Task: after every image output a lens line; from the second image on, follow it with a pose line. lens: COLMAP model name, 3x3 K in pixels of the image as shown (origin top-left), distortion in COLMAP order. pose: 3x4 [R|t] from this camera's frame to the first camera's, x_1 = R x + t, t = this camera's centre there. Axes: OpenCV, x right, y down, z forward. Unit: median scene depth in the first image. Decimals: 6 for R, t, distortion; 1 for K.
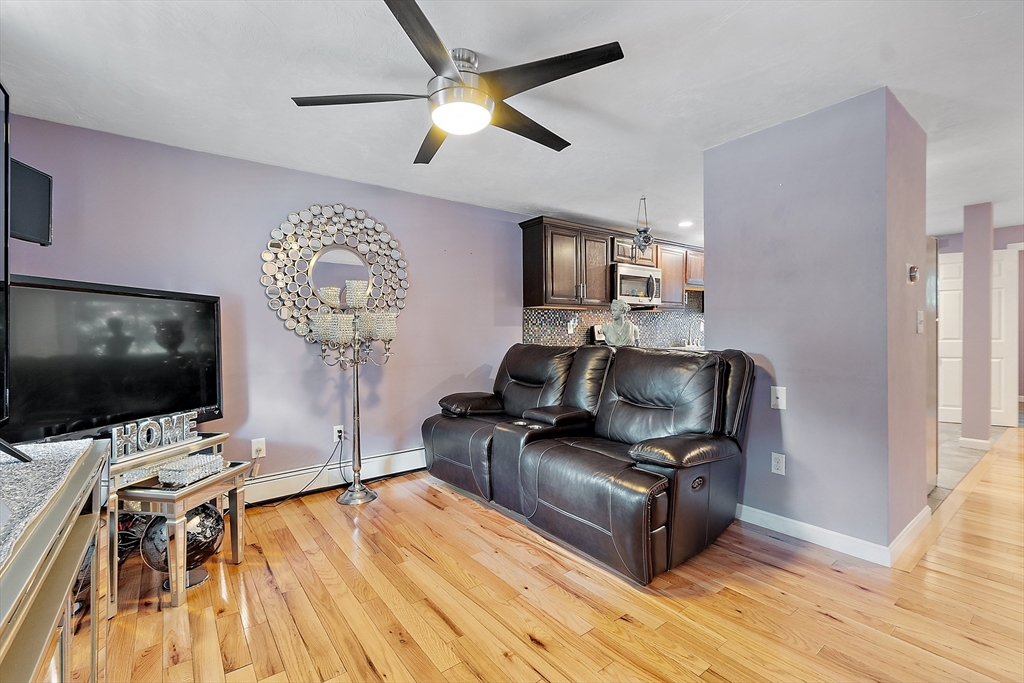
lens RADIAL K [[443.4, 0, 503.5], [0, 443.4, 338.1], [0, 0, 1]] dist [-0.001004, -0.000004]
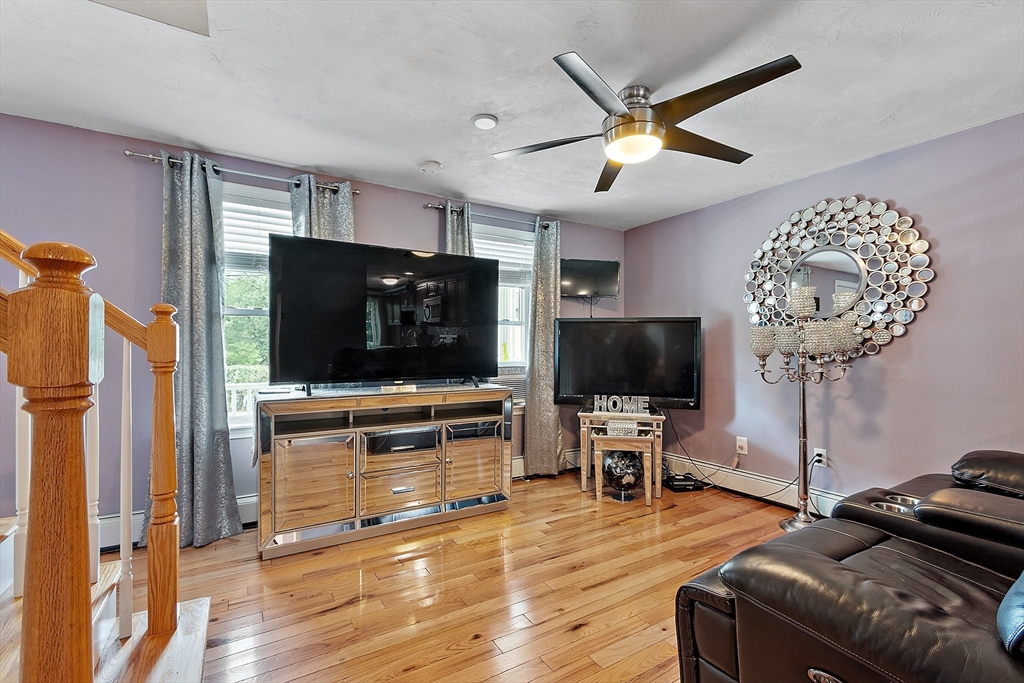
lens RADIAL K [[448.1, 0, 506.6], [0, 448.1, 344.7], [0, 0, 1]] dist [-0.001432, -0.000077]
pose [[-0.104314, 0.004811, -0.994533, 0.713972], [-0.010373, 0.999929, 0.005926, -0.013632], [0.994490, 0.010934, -0.104257, 0.555327]]
